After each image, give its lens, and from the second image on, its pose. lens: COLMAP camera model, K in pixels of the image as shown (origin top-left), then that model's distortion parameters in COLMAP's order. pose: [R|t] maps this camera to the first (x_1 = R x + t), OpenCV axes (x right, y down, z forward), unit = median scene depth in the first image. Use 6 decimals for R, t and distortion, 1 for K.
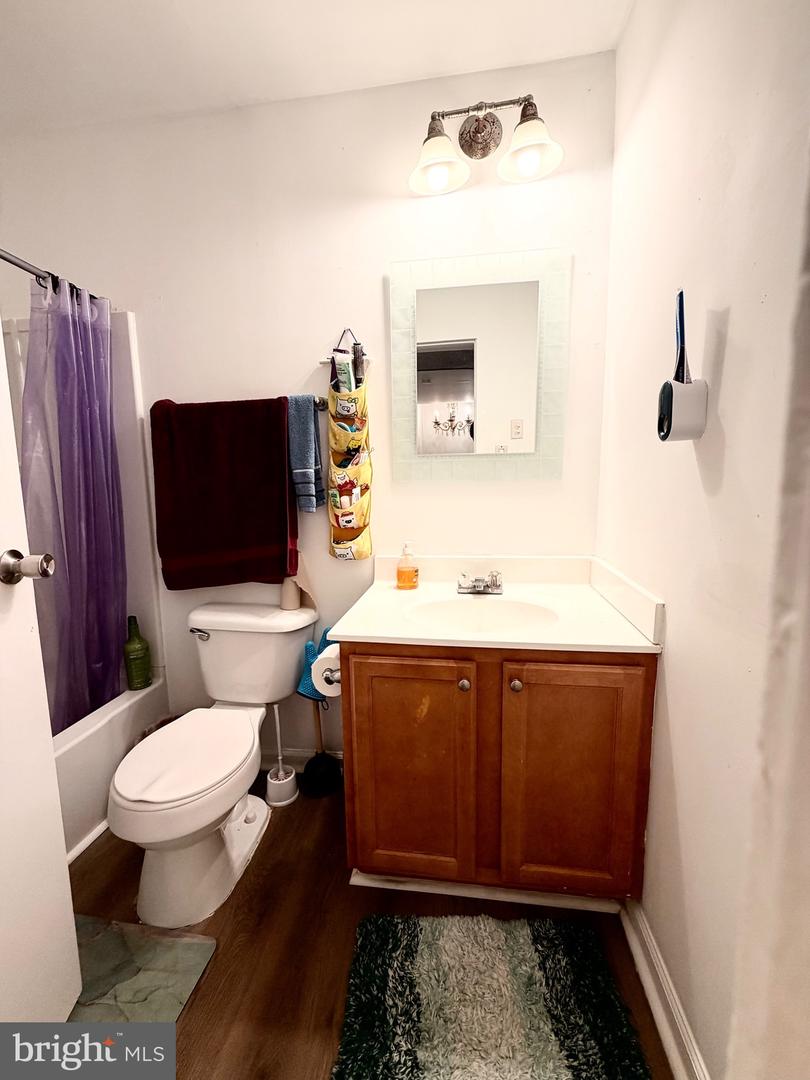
lens RADIAL K [[432.0, 0, 400.0], [0, 432.0, 536.9], [0, 0, 1]] dist [0.001917, -0.000624]
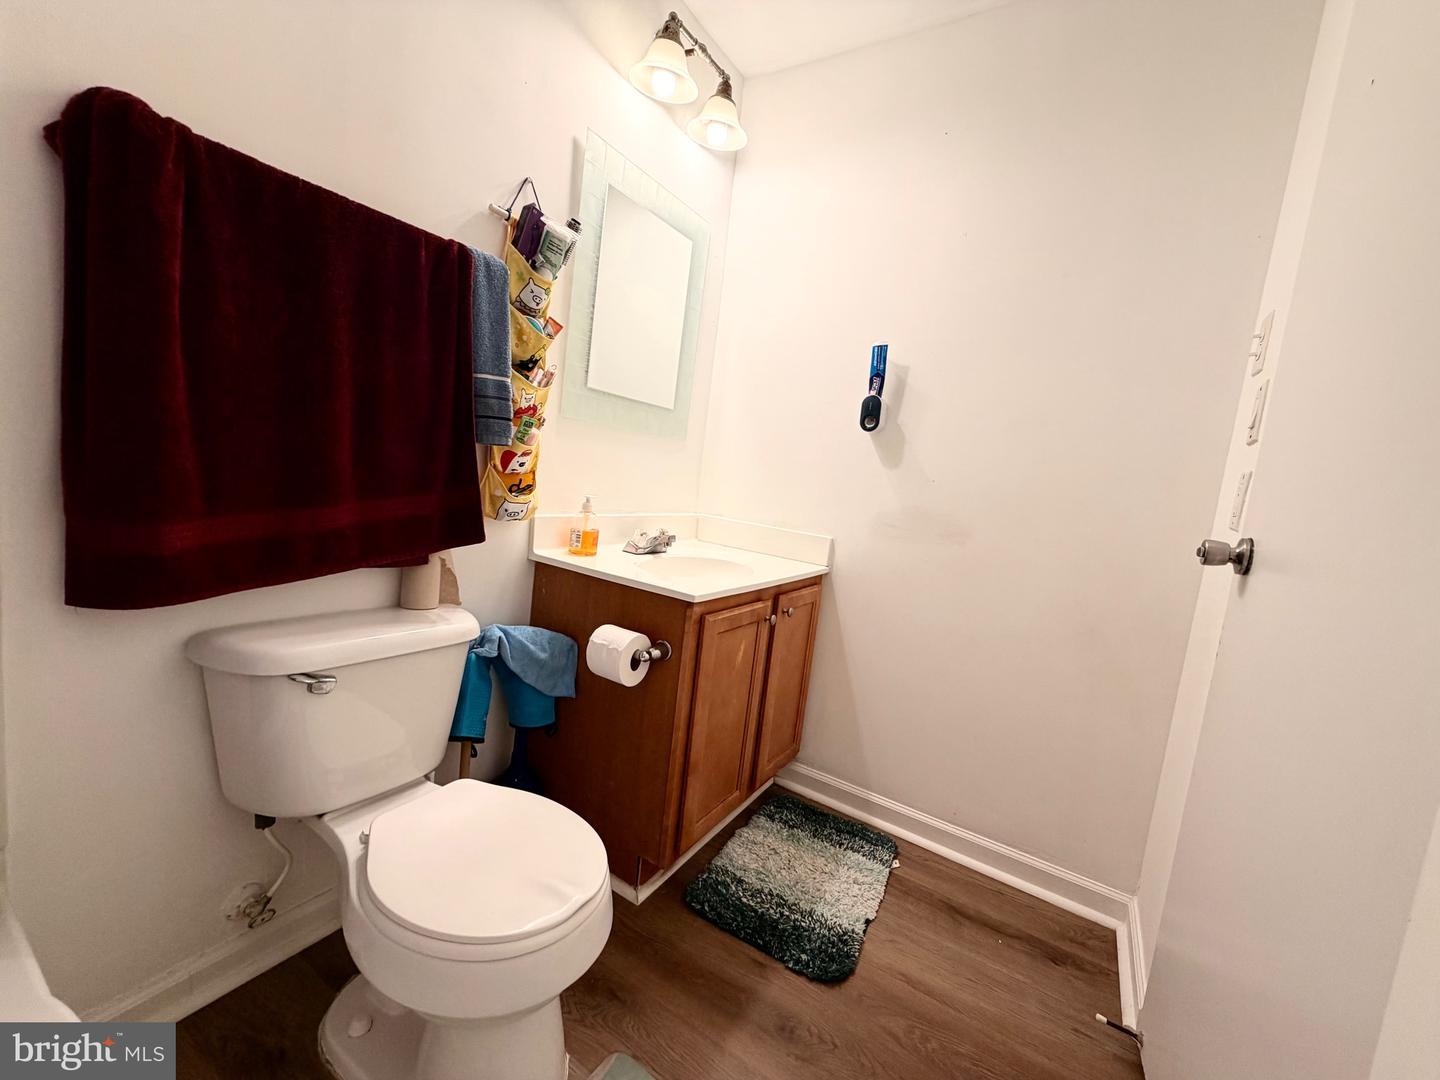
lens RADIAL K [[576.0, 0, 712.6], [0, 576.0, 536.2], [0, 0, 1]] dist [0.001917, -0.000624]
pose [[0.395984, -0.038145, 0.917465, -0.885392], [-0.006073, 0.999006, 0.044156, 0.038603], [-0.918237, -0.023057, 0.395359, 0.374402]]
